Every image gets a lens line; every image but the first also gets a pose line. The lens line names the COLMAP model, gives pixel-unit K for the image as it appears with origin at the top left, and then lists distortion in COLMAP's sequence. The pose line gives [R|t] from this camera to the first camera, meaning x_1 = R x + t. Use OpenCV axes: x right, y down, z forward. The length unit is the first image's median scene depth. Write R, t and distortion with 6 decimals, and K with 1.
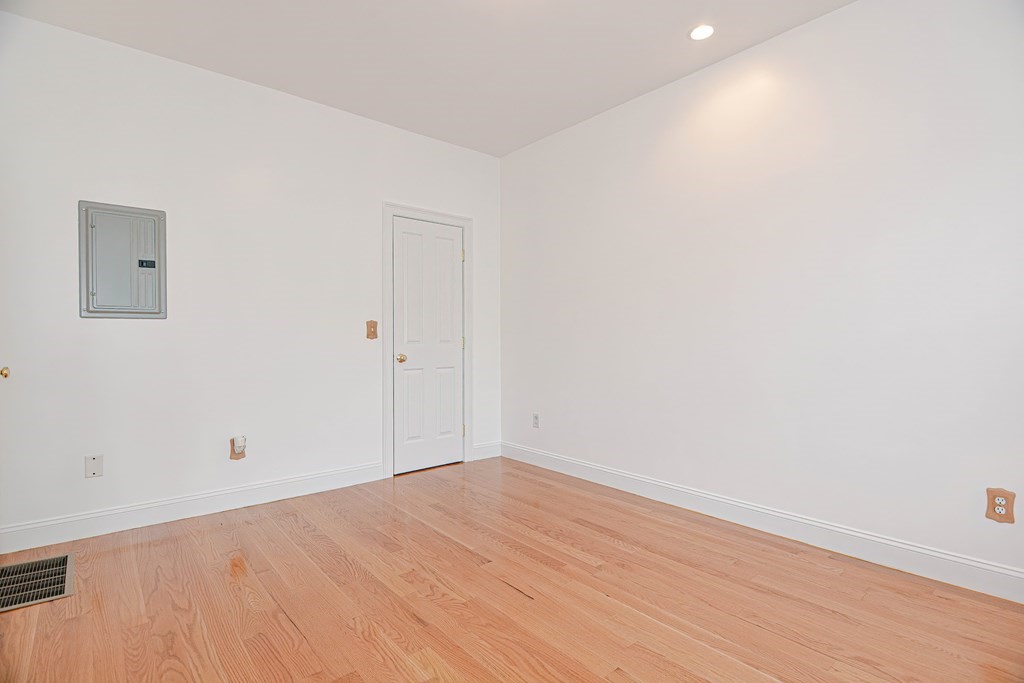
lens RADIAL K [[502.4, 0, 511.2], [0, 502.4, 337.7], [0, 0, 1]] dist [0.020409, -0.018435]
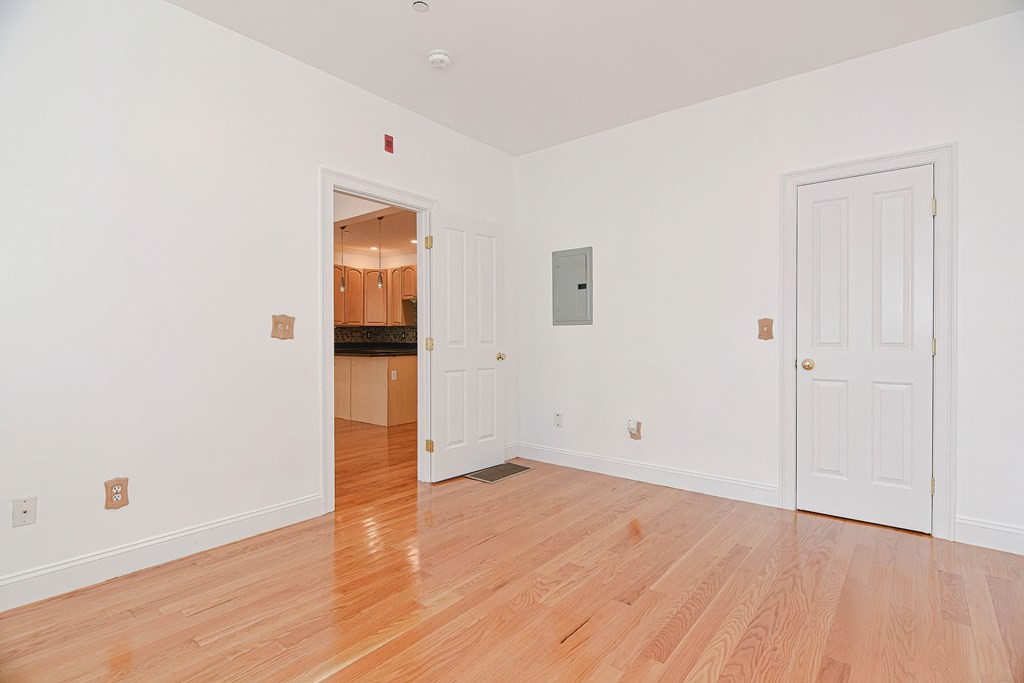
lens RADIAL K [[494.3, 0, 512.2], [0, 494.3, 334.5], [0, 0, 1]] dist [0.012859, -0.015866]
pose [[0.180923, -0.003999, -0.983489, 0.617814], [-0.000110, 0.999992, -0.004086, -0.003618], [0.983497, 0.000848, 0.180921, 0.547791]]
